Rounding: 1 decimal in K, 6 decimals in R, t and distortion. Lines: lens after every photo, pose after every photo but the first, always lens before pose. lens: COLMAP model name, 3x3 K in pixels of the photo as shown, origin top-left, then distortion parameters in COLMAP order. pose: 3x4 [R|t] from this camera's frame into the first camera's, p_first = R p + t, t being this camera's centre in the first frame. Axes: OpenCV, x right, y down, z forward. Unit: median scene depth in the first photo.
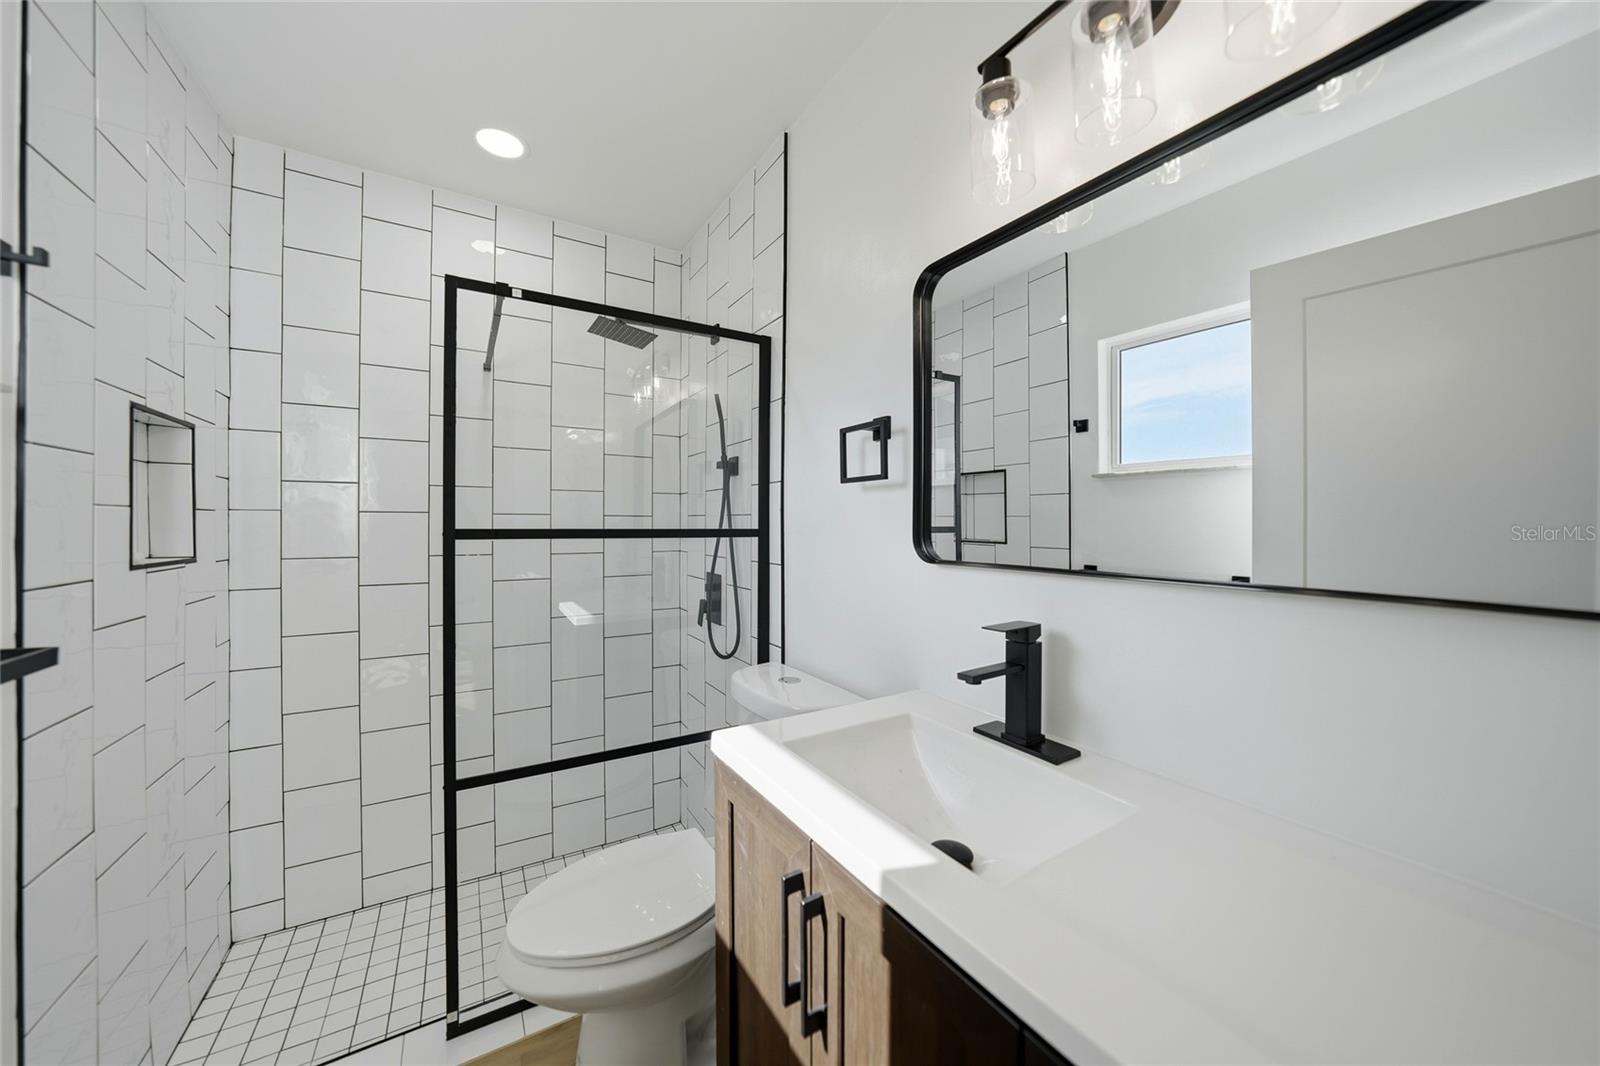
lens RADIAL K [[559.7, 0, 802.6], [0, 559.7, 528.7], [0, 0, 1]] dist [-0.027943, 0.006270]
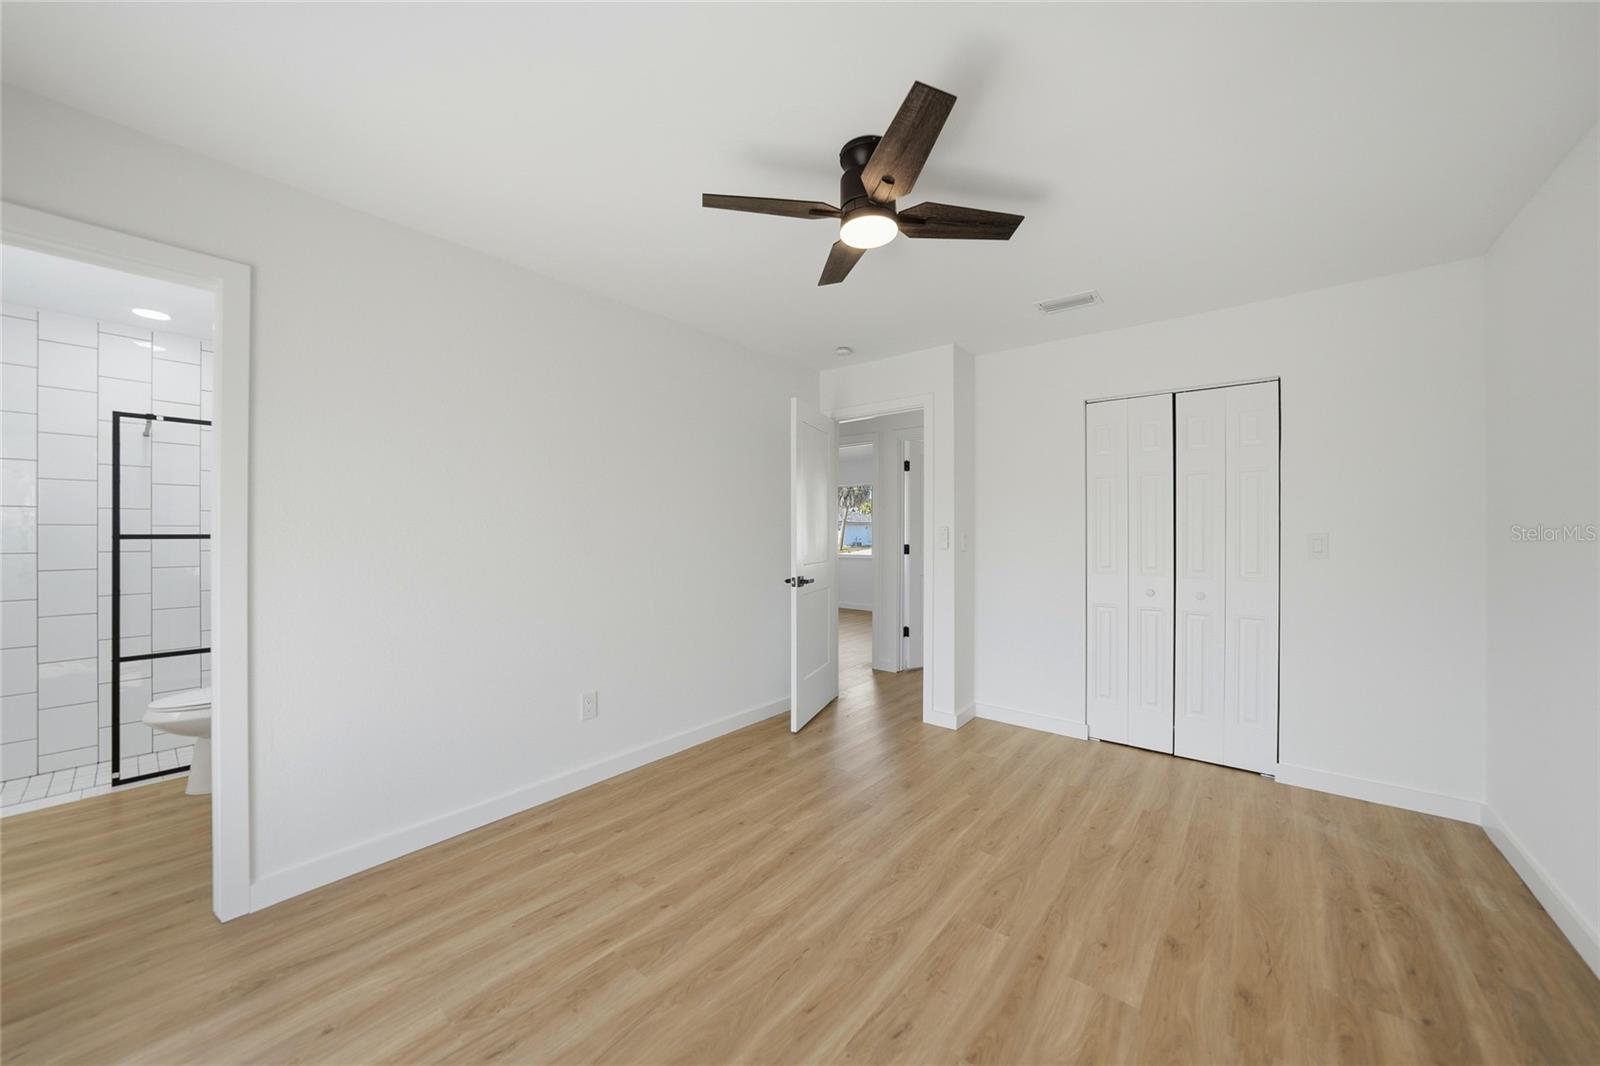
lens RADIAL K [[559.7, 0, 802.6], [0, 559.7, 528.7], [0, 0, 1]] dist [-0.027943, 0.006270]
pose [[0.943762, -0.002295, 0.330616, 0.954867], [0.003510, 0.999989, -0.003077, -0.005332], [-0.330606, 0.004064, 0.943760, -1.515917]]
